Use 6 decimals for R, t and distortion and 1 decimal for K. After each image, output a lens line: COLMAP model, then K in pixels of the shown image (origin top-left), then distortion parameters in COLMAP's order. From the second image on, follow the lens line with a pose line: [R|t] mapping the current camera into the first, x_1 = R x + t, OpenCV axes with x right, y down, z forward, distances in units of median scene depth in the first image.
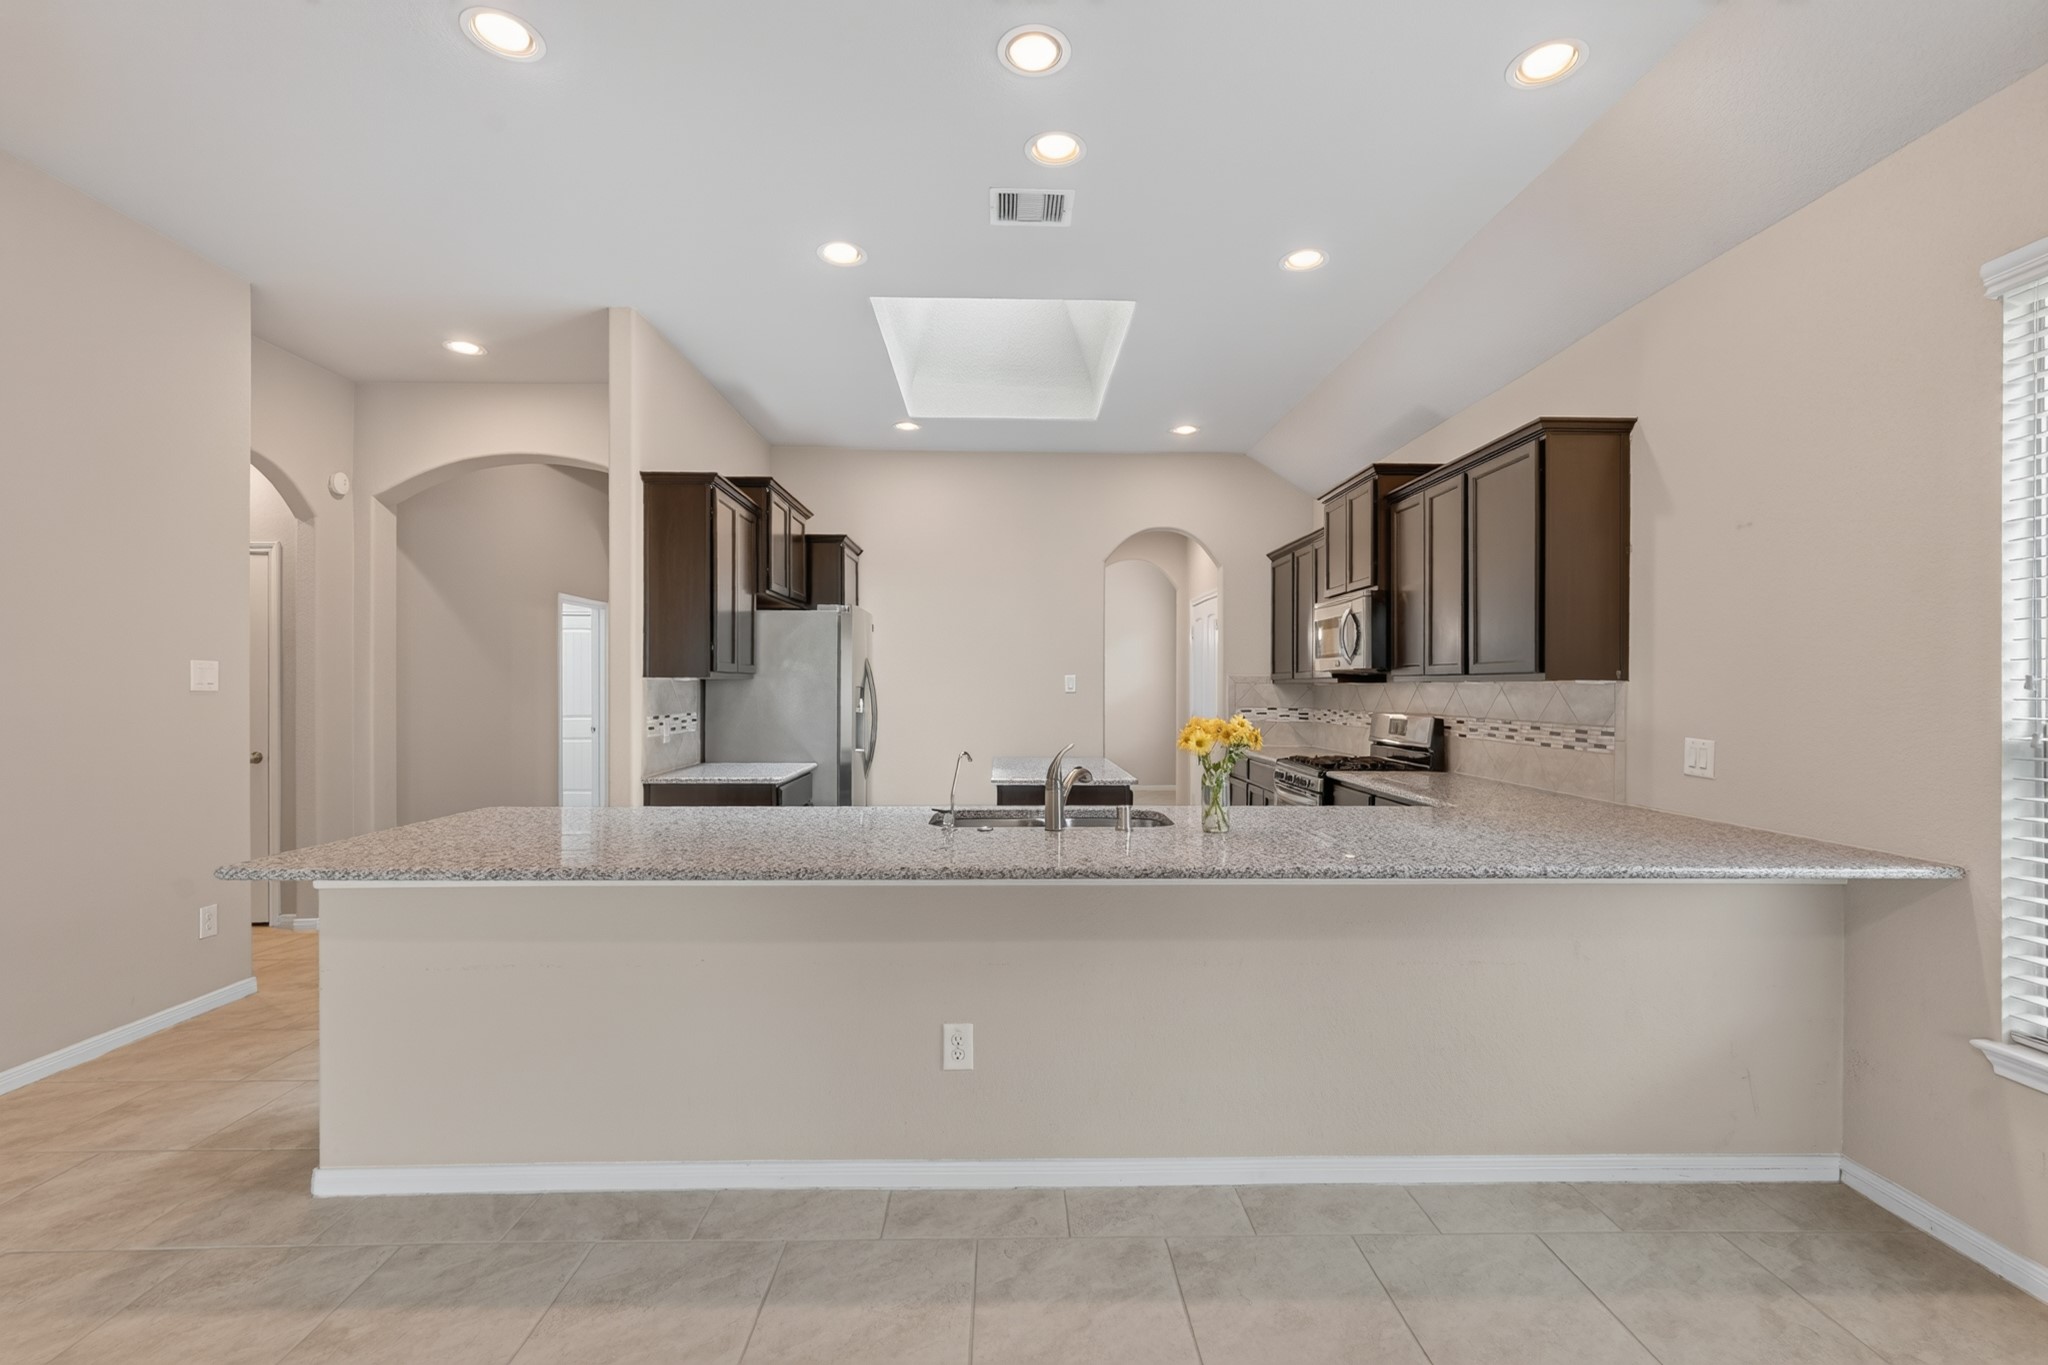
lens RADIAL K [[907.8, 0, 1024.6], [0, 907.8, 681.3], [0, 0, 1]] dist [-0.009620, 0.005214]
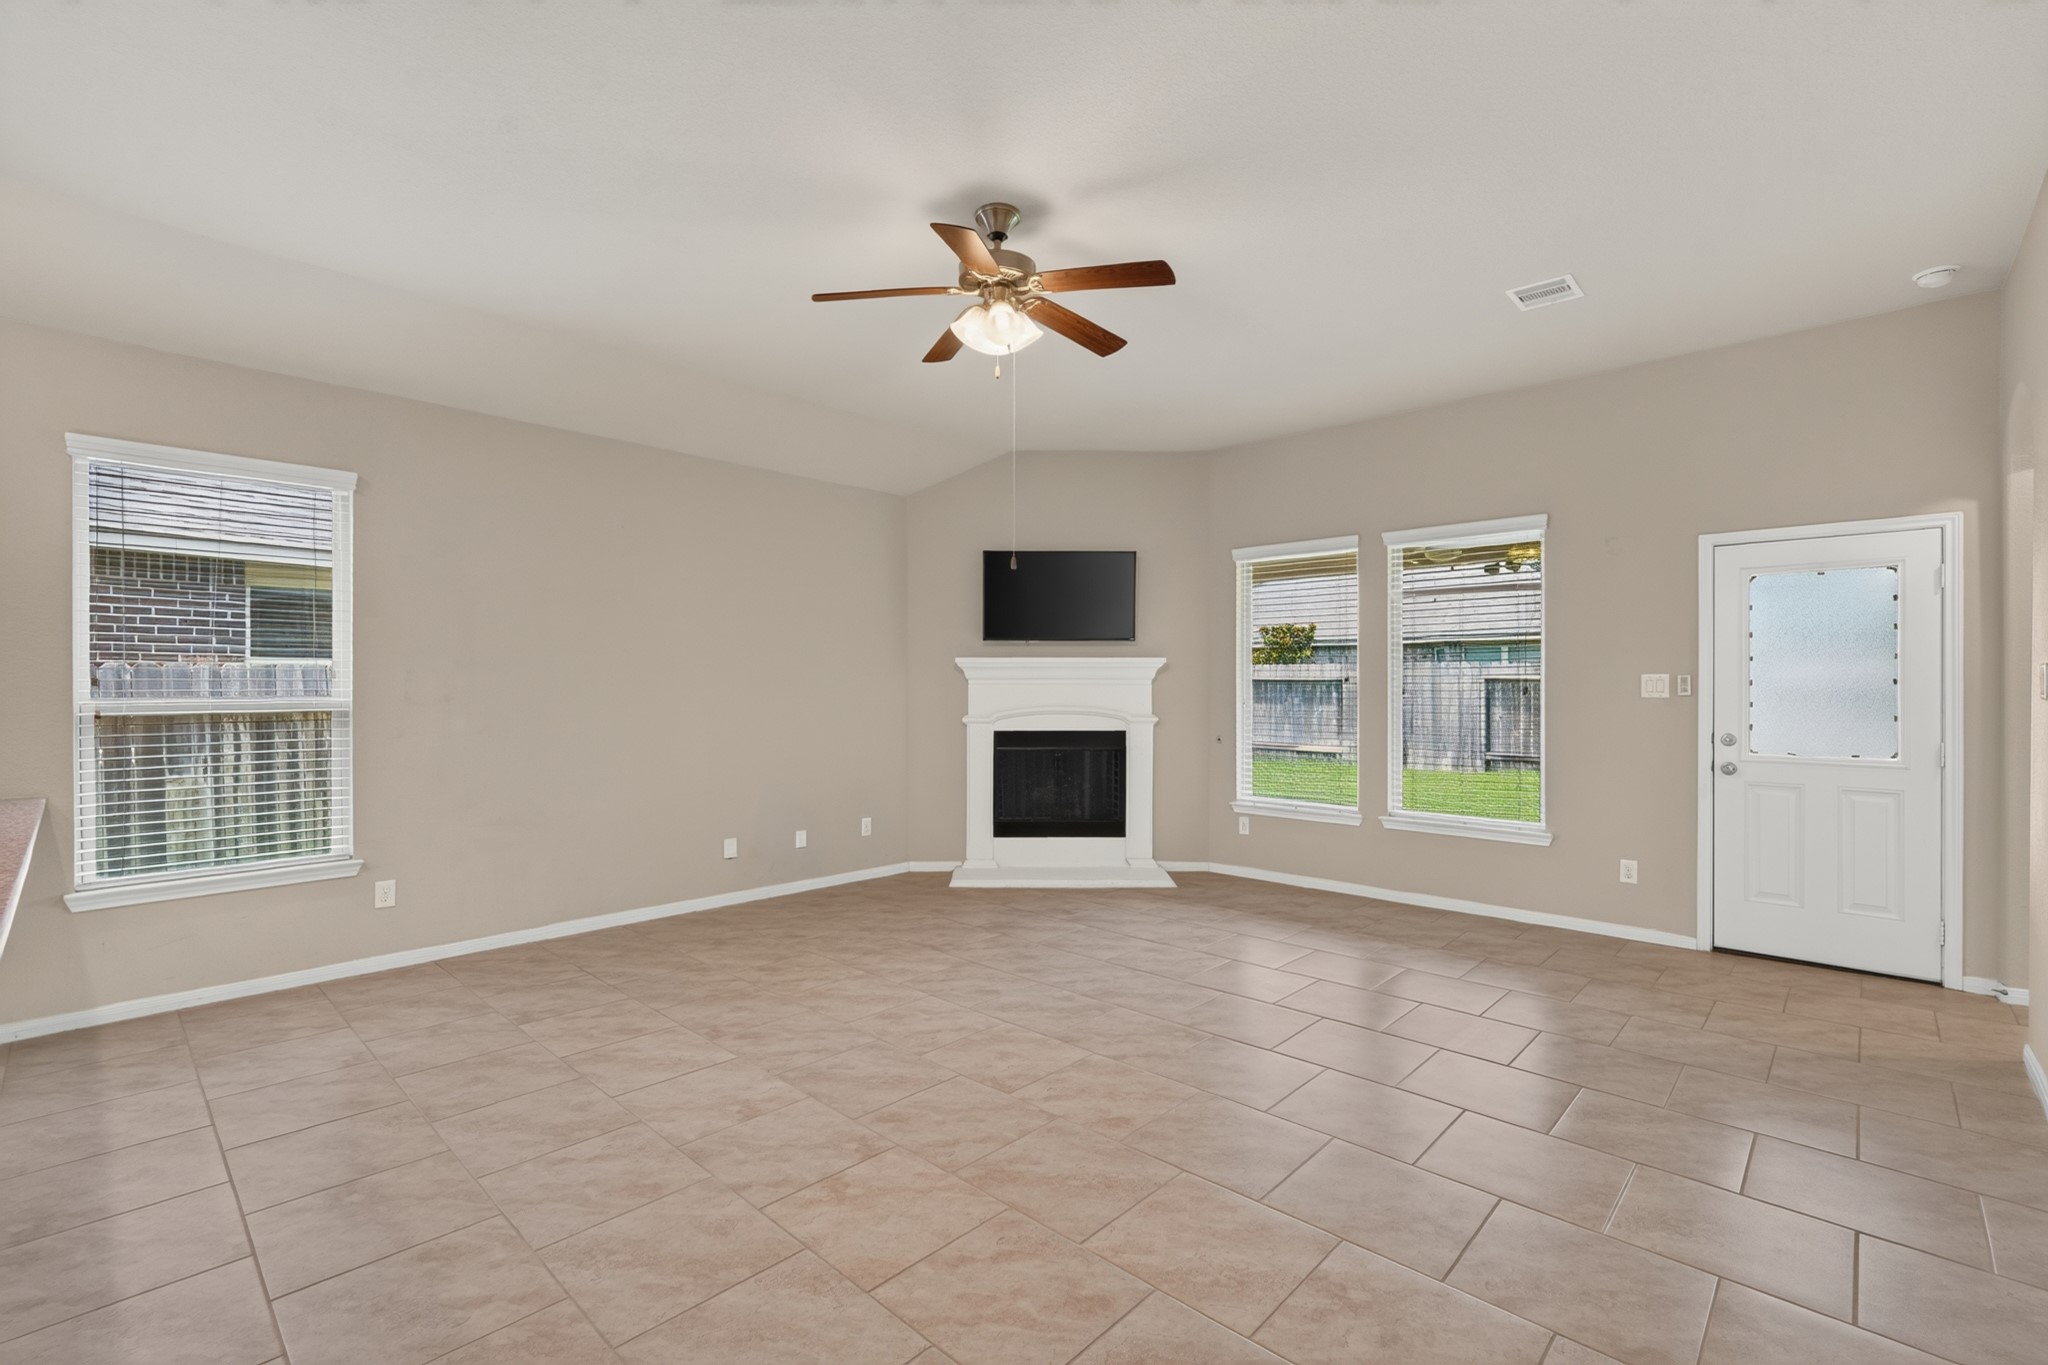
lens RADIAL K [[907.8, 0, 1021.6], [0, 907.8, 683.7], [0, 0, 1]] dist [-0.009620, 0.005214]
pose [[-0.709880, -0.001071, 0.704321, -0.715361], [-0.006317, 0.999968, -0.004847, 0.001541], [-0.704294, -0.007890, -0.709865, 0.492214]]
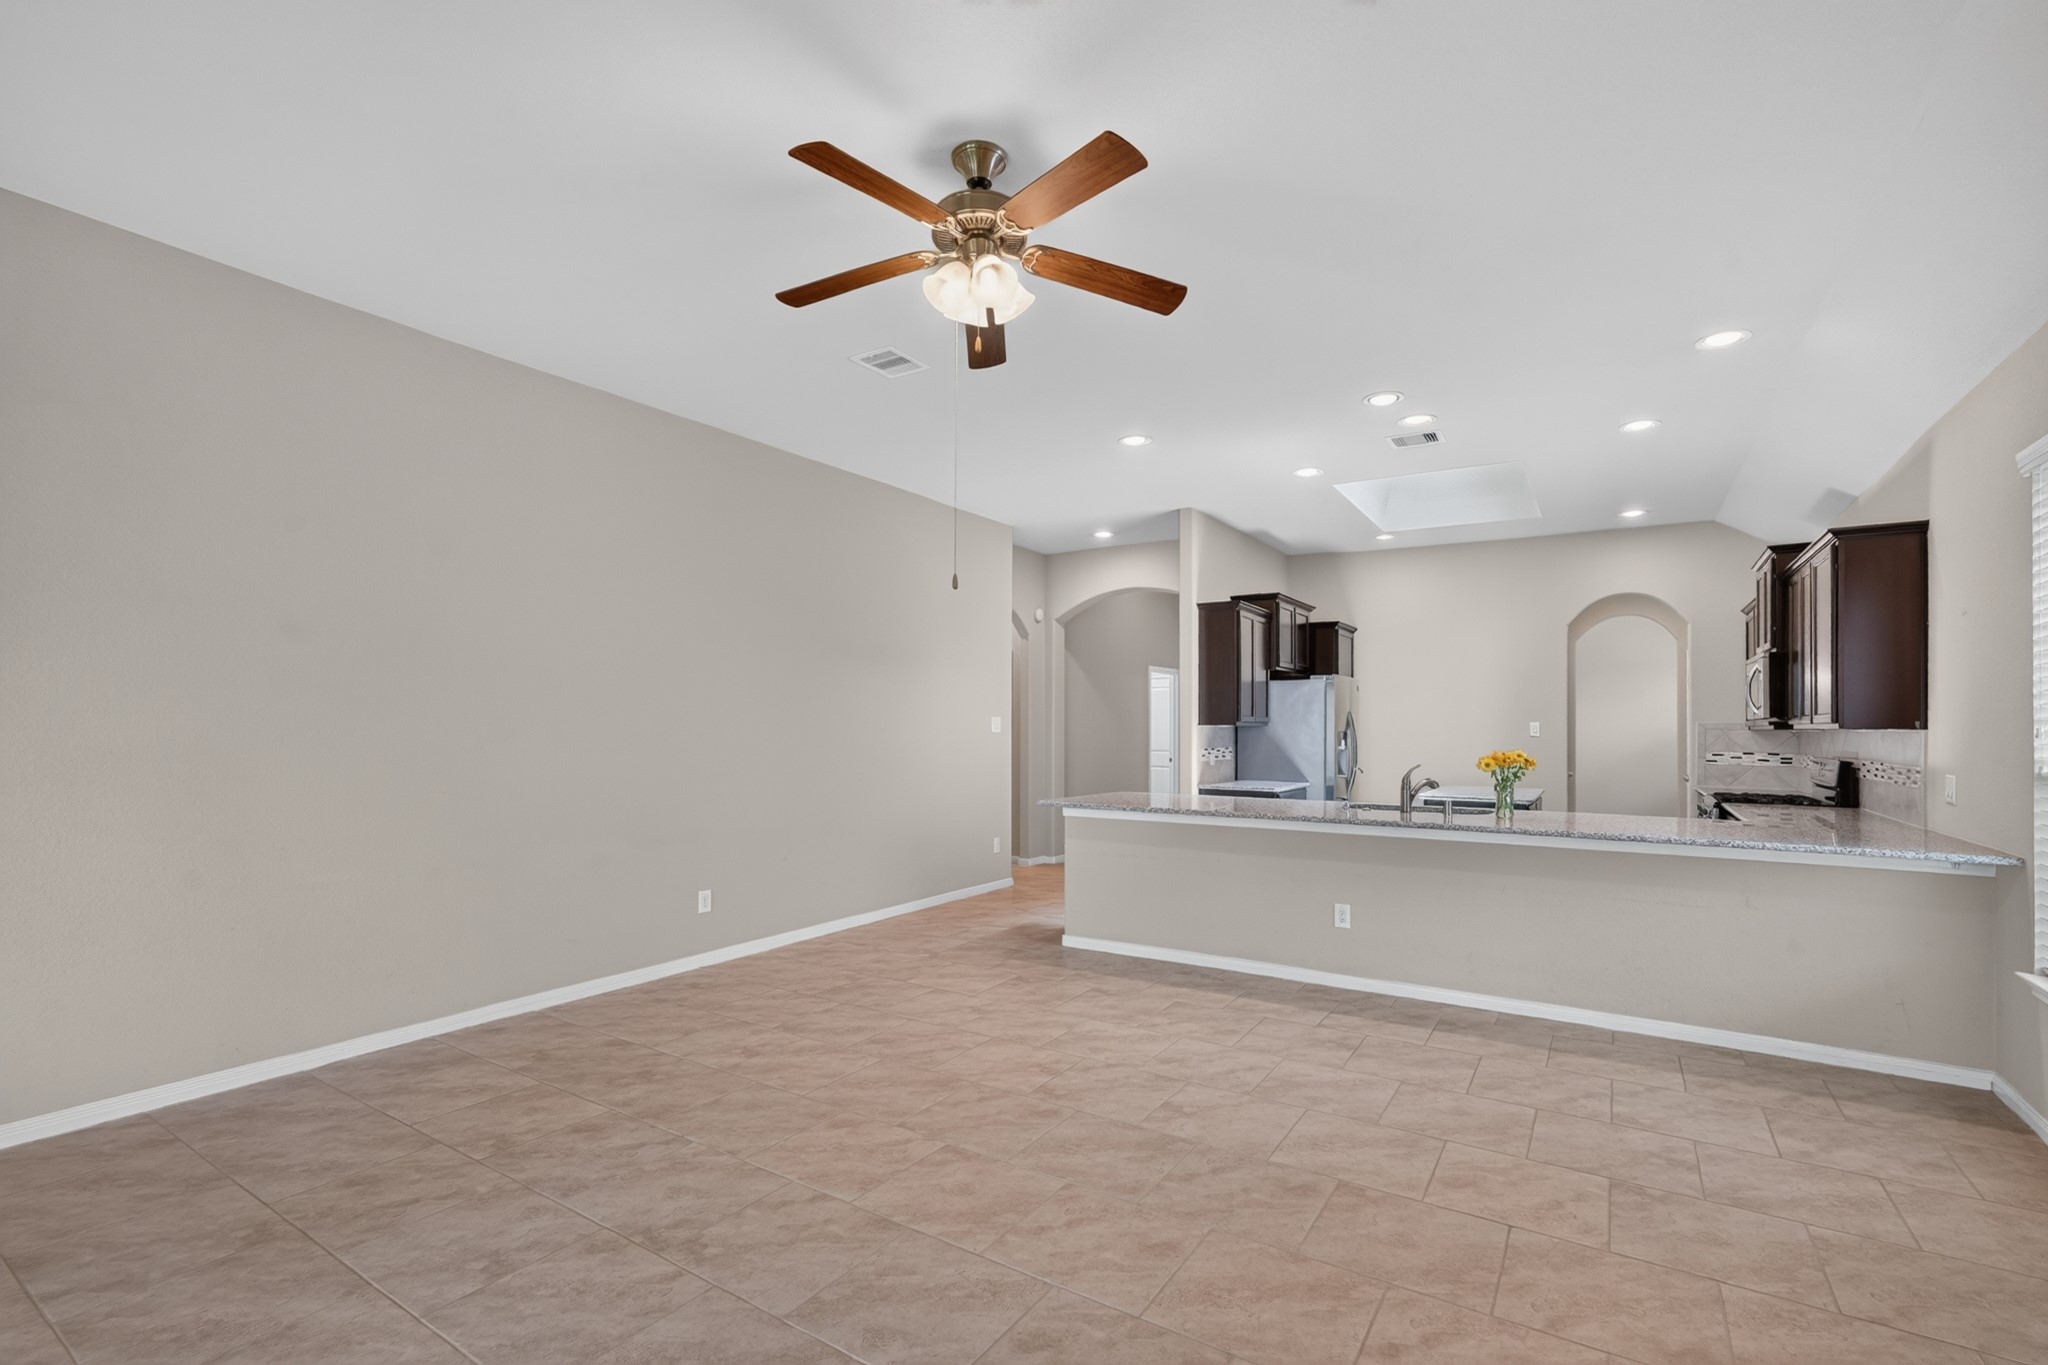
lens RADIAL K [[907.8, 0, 1035.0], [0, 907.8, 719.0], [0, 0, 1]] dist [-0.009620, 0.005214]
pose [[0.830281, -0.002833, -0.557337, 0.280645], [-0.000936, 0.999979, -0.006477, -0.004987], [0.557344, 0.005899, 0.830261, -0.597938]]
